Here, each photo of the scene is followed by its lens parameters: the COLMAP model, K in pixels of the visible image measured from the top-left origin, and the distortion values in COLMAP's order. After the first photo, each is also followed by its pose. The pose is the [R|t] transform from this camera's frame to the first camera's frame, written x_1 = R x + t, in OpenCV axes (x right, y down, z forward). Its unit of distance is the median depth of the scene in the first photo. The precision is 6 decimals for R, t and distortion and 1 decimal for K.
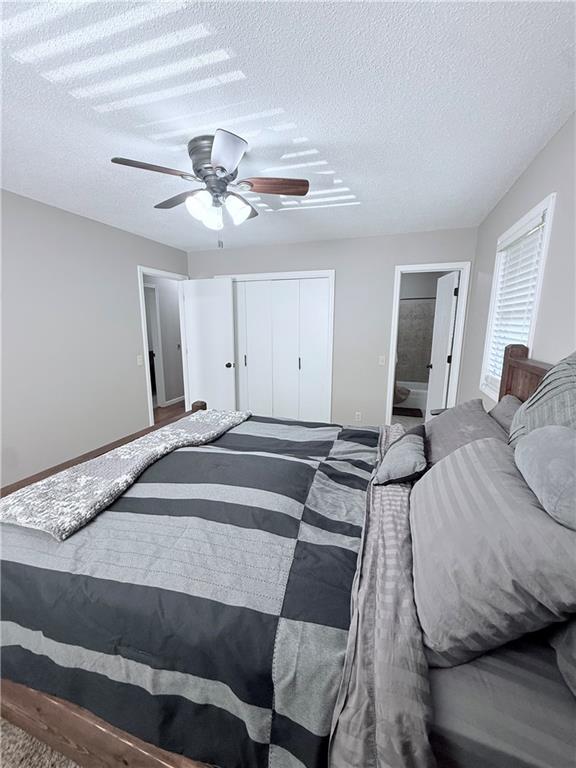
lens RADIAL K [[305.6, 0, 288.0], [0, 305.6, 384.0], [0, 0, 1]] dist [-0.001458, -0.000481]
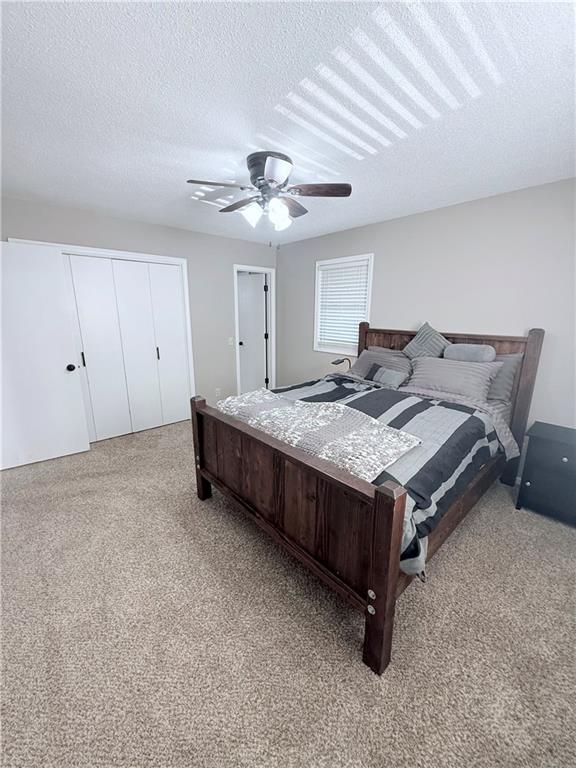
lens RADIAL K [[305.6, 0, 288.0], [0, 305.6, 384.0], [0, 0, 1]] dist [-0.001458, -0.000481]
pose [[0.489557, -0.203493, 0.847894, -1.350706], [0.163465, 0.976566, 0.139993, -0.094291], [-0.856512, 0.070066, 0.511349, 0.404528]]
